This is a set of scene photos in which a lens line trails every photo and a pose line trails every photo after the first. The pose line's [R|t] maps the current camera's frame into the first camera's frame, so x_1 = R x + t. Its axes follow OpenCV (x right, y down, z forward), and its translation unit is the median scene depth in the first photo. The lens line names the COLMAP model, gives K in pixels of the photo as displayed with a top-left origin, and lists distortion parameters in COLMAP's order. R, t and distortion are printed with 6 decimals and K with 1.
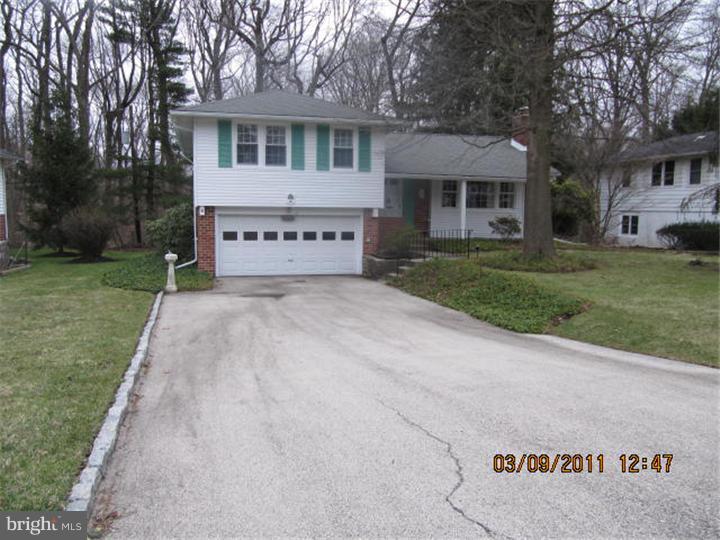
lens RADIAL K [[590.2, 0, 360.0], [0, 590.2, 270.0], [0, 0, 1]] dist [-0.057226, 0.014159]
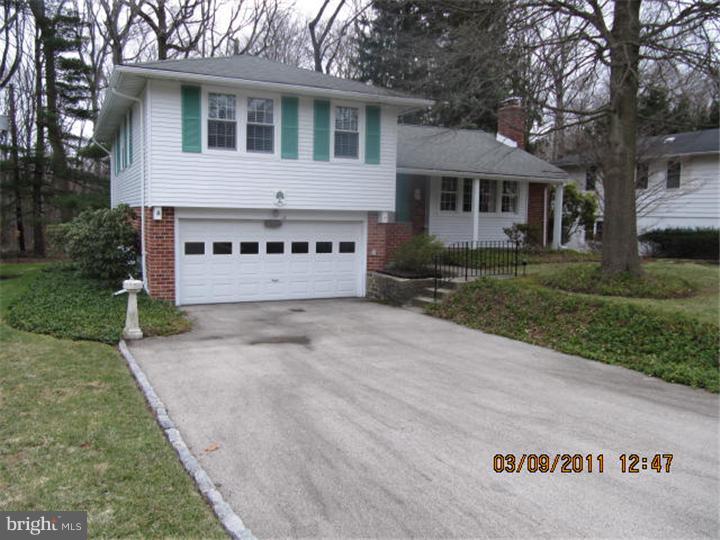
lens RADIAL K [[590.2, 0, 360.0], [0, 590.2, 270.0], [0, 0, 1]] dist [-0.057226, 0.014159]
pose [[0.981873, -0.010881, 0.189228, -0.156078], [0.011674, 0.999927, -0.003079, -0.026487], [-0.189181, 0.005233, 0.981928, 0.251955]]
